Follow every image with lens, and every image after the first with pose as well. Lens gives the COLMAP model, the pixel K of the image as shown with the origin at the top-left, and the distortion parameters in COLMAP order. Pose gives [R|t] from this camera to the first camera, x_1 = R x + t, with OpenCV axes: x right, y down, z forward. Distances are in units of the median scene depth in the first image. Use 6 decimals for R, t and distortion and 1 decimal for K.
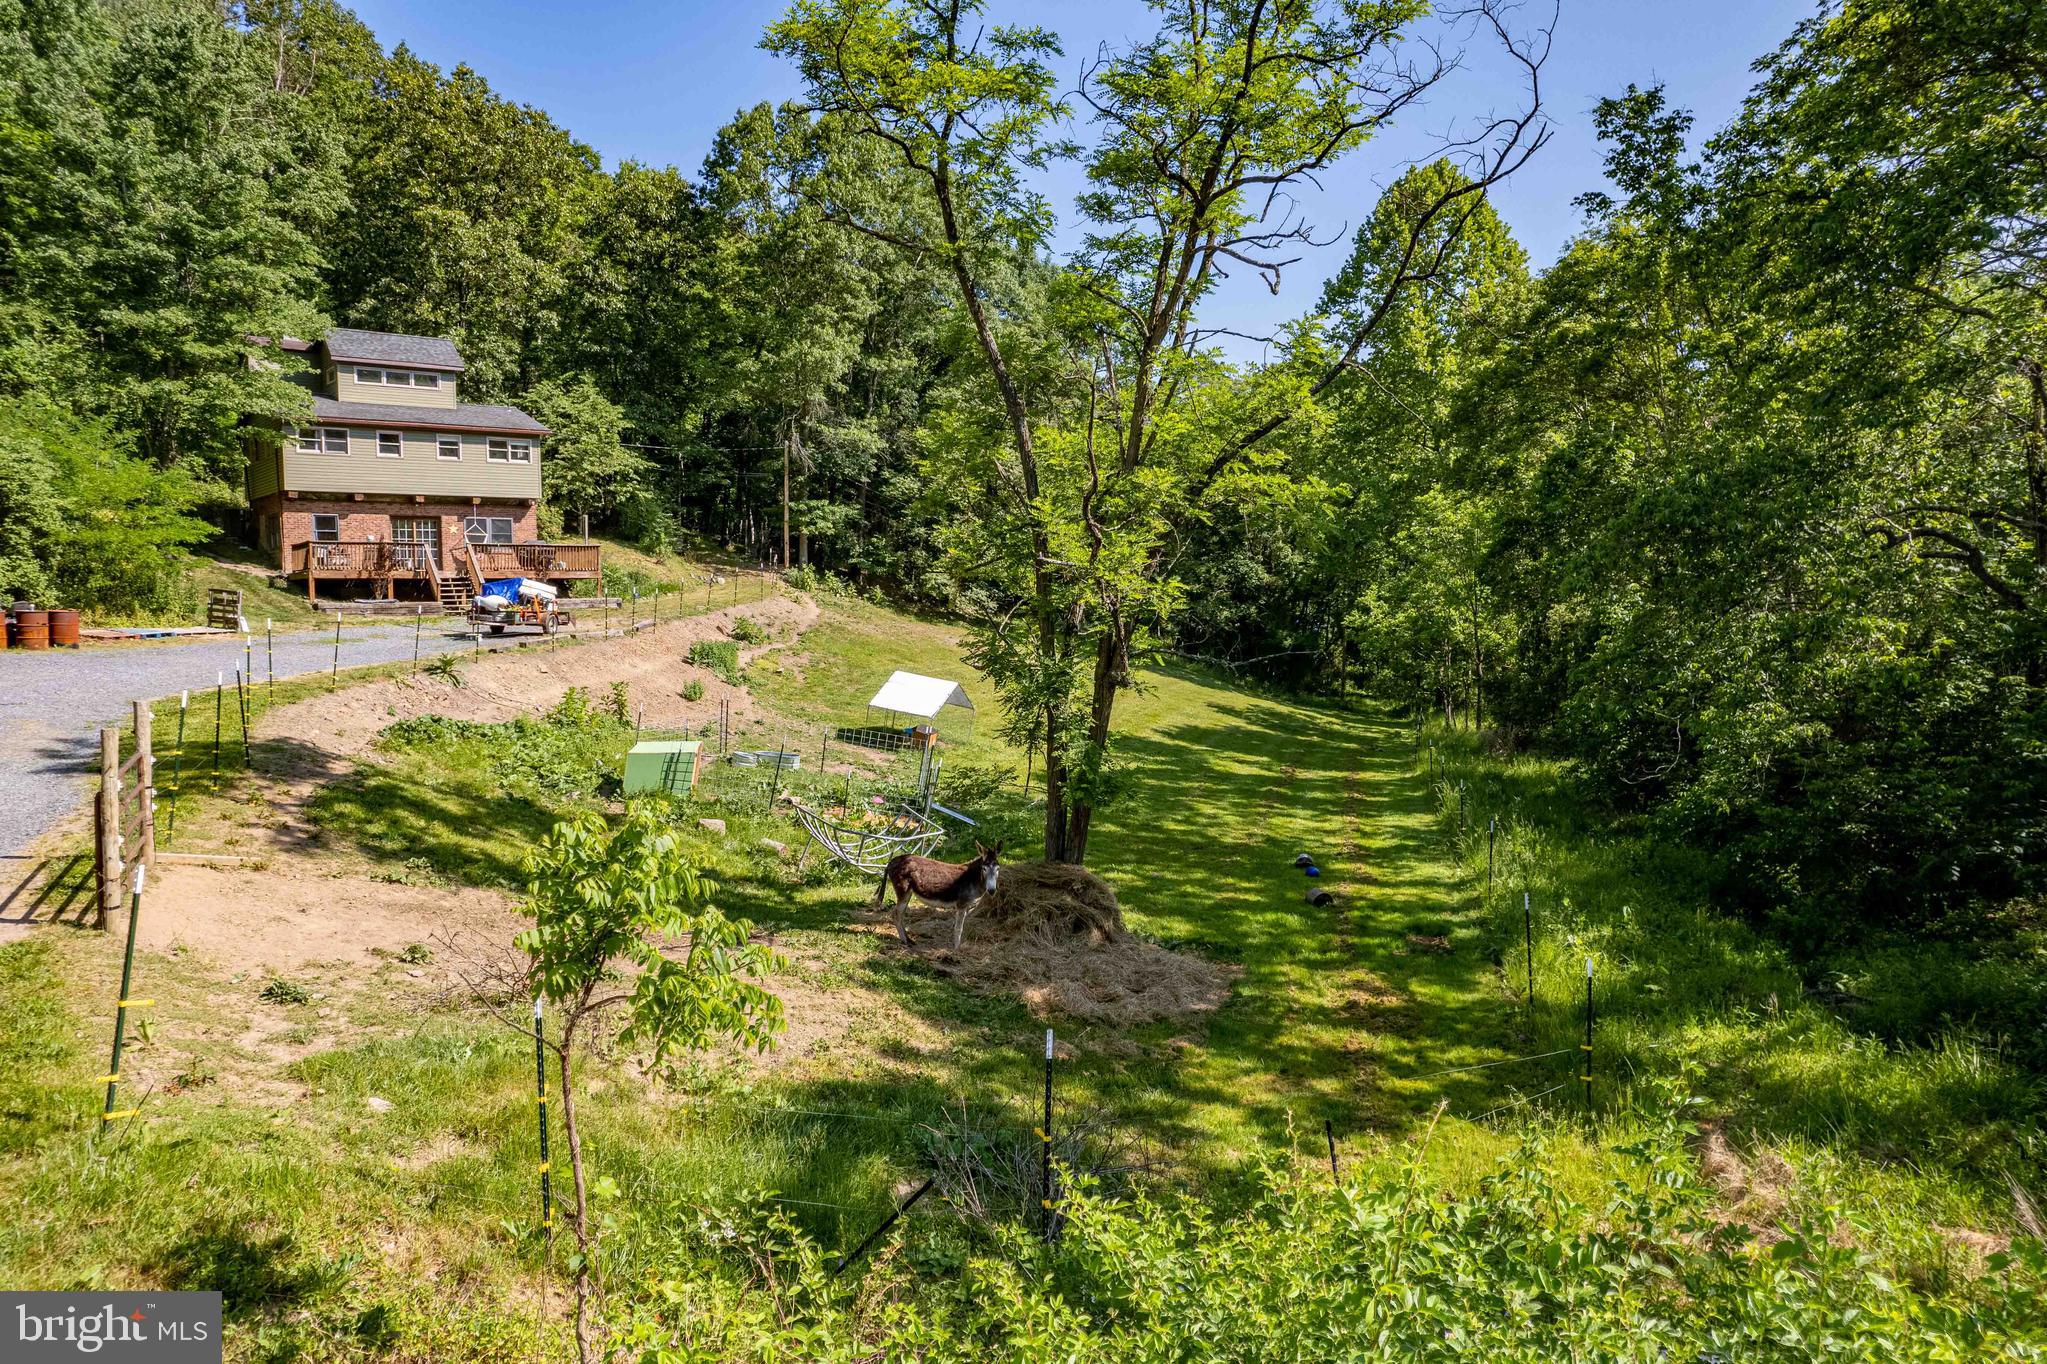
lens RADIAL K [[1336.9, 0, 953.4], [0, 1336.9, 670.8], [0, 0, 1]] dist [-0.044711, 0.045339]
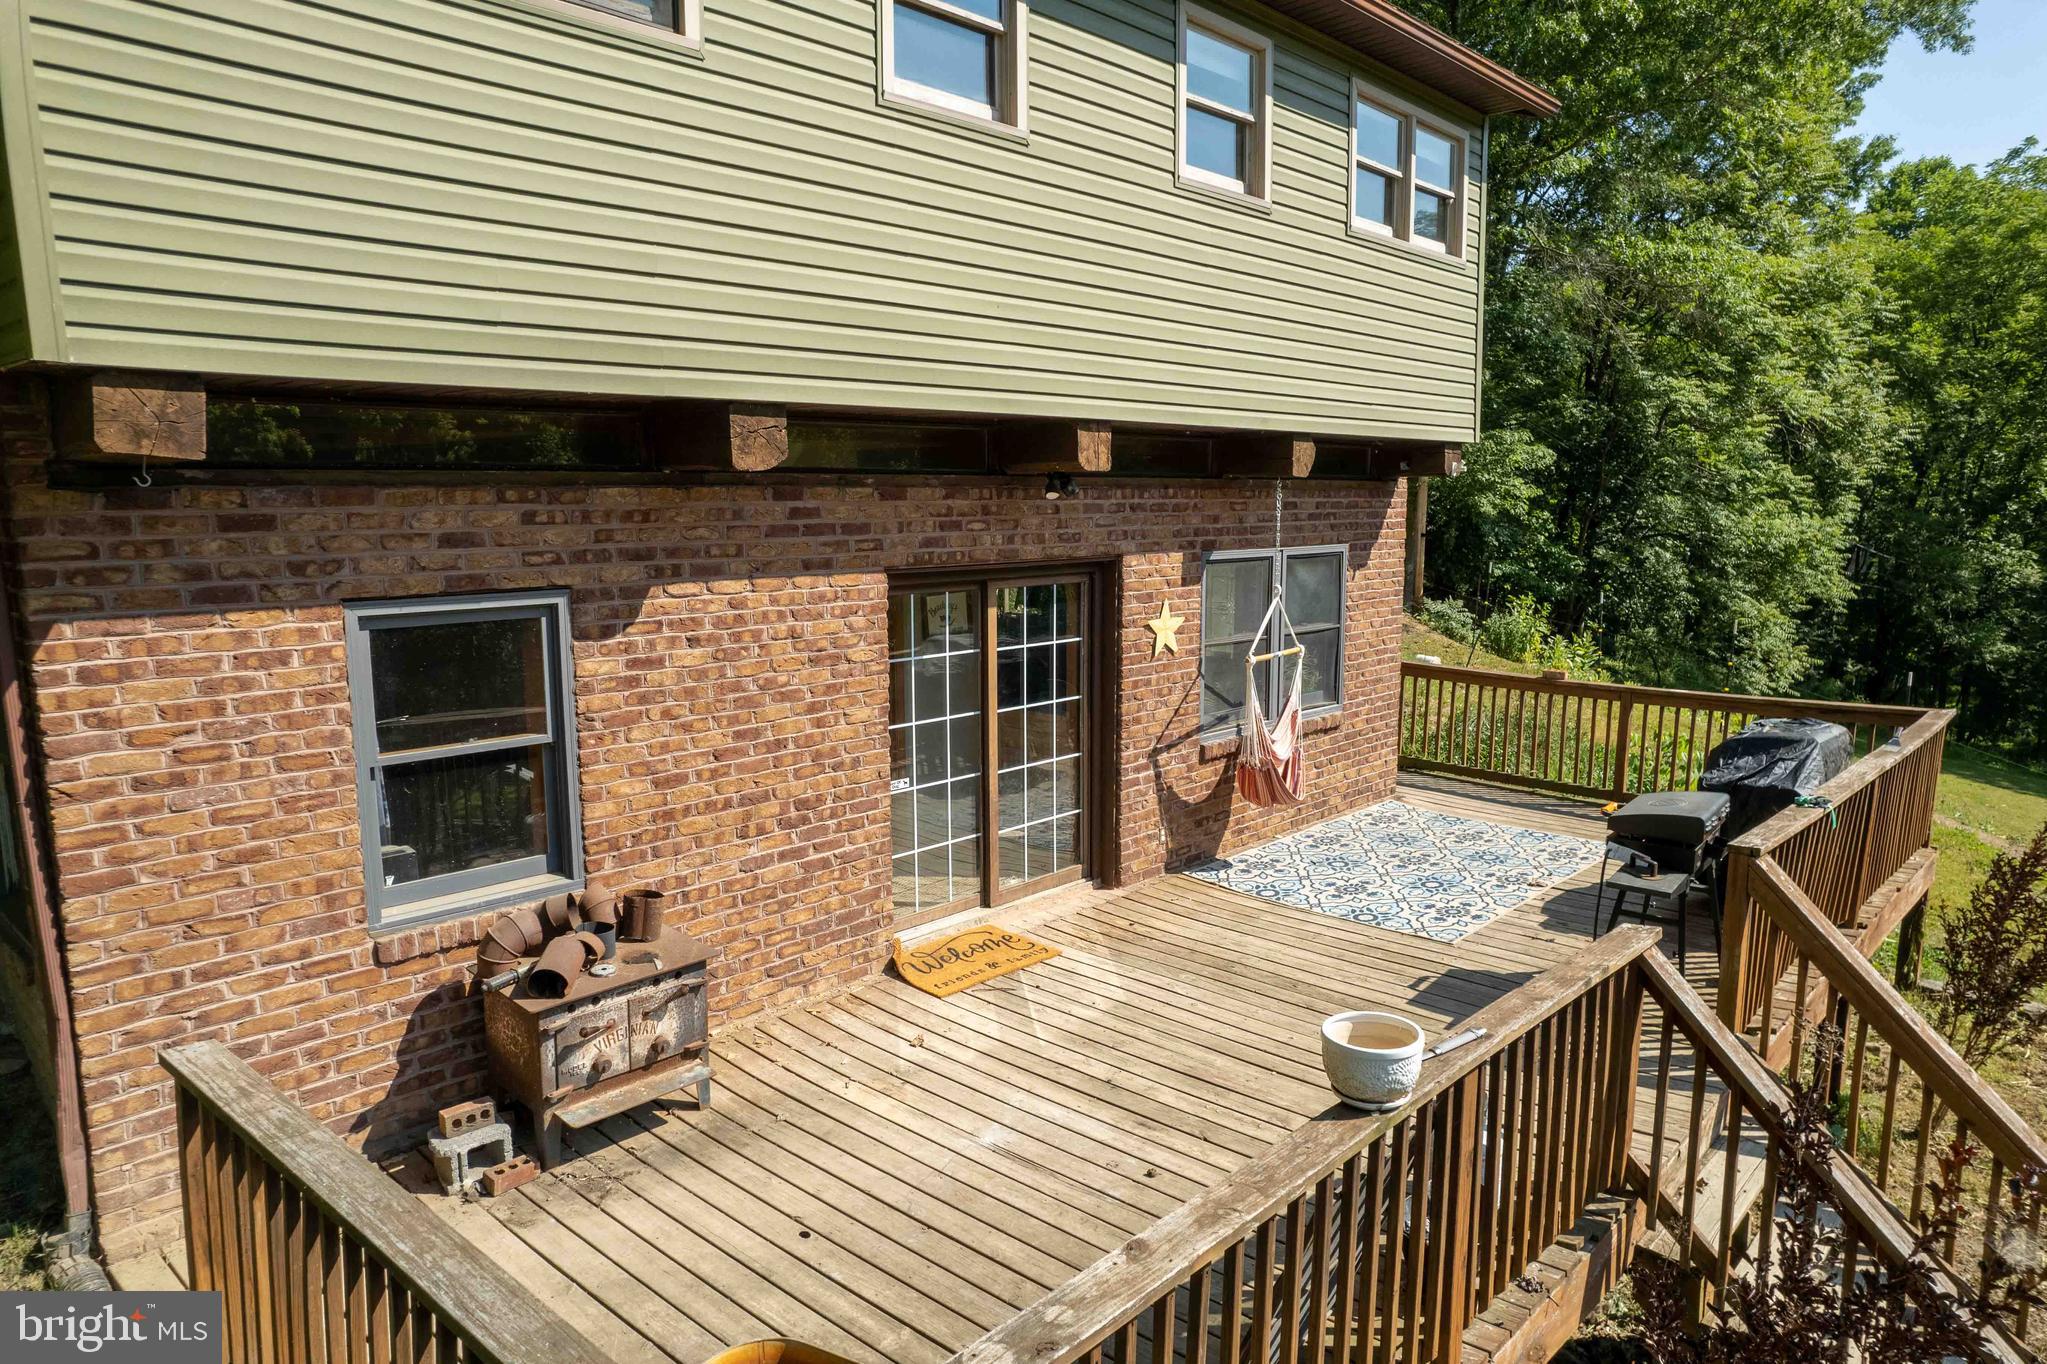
lens RADIAL K [[1336.9, 0, 1033.0], [0, 1336.9, 670.4], [0, 0, 1]] dist [-0.044711, 0.045339]
pose [[0.986414, -0.019352, 0.163133, -0.409880], [0.008521, 0.997728, 0.066834, -0.109777], [-0.164056, -0.064536, 0.984338, 0.815026]]
